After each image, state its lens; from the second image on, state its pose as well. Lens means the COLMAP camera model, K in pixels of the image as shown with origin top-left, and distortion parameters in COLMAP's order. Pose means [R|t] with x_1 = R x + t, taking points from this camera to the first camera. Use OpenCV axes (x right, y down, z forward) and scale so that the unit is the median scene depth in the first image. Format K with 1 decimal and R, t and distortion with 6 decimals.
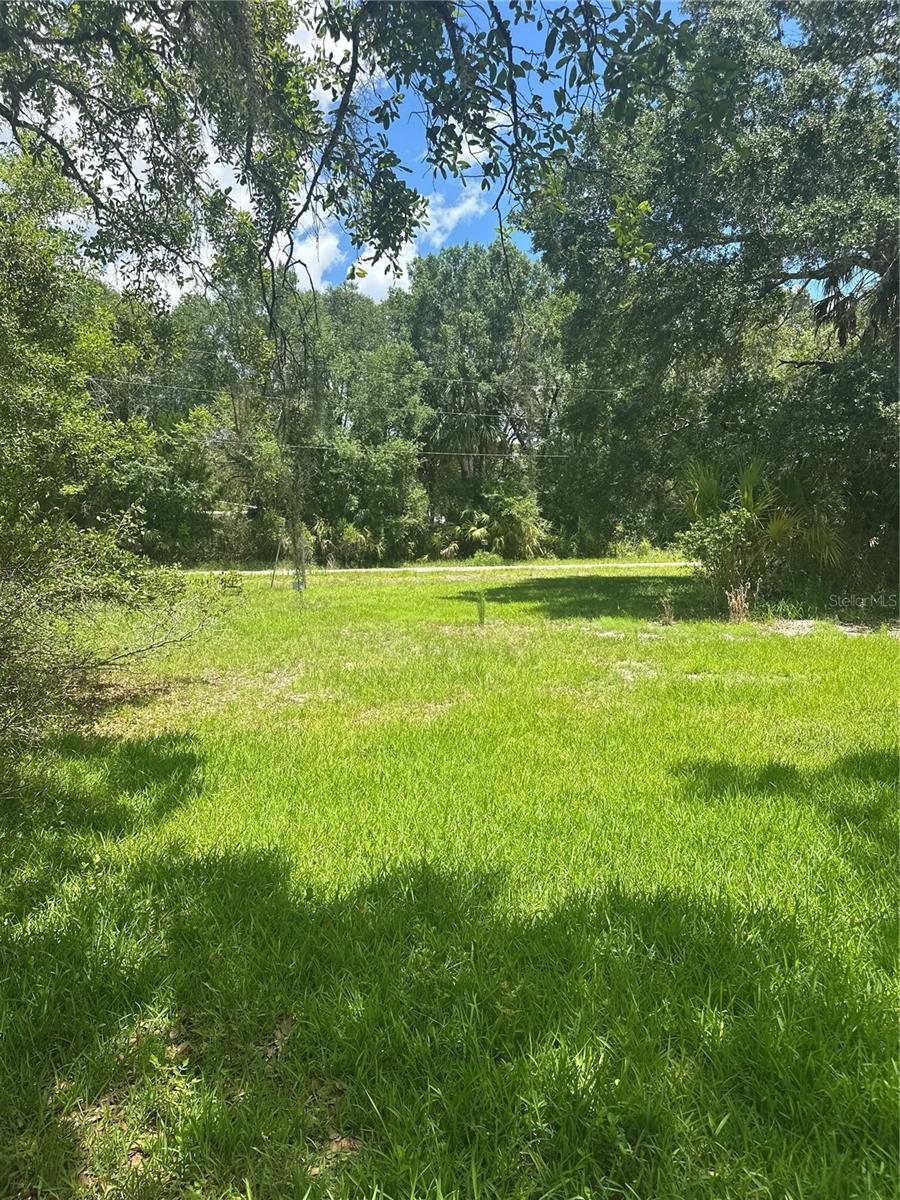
lens RADIAL K [[839.3, 0, 449.7], [0, 839.3, 602.8], [0, 0, 1]] dist [0.152191, -0.205440]
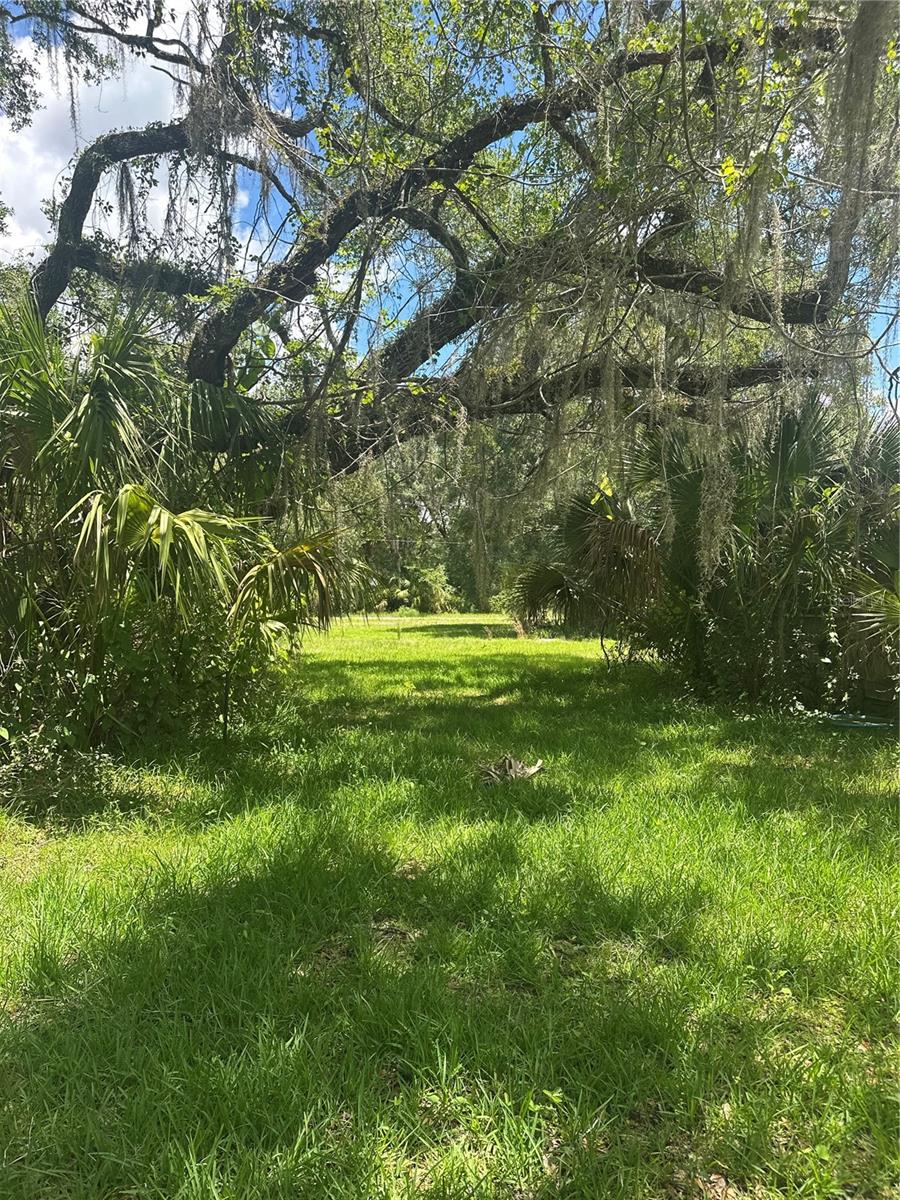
lens RADIAL K [[839.3, 0, 449.7], [0, 839.3, 602.8], [0, 0, 1]] dist [0.152191, -0.205440]
pose [[0.995910, 0.022051, 0.087614, -0.008745], [-0.015896, 0.997396, -0.070345, 0.028885], [-0.088937, 0.068665, 0.993668, -0.393596]]
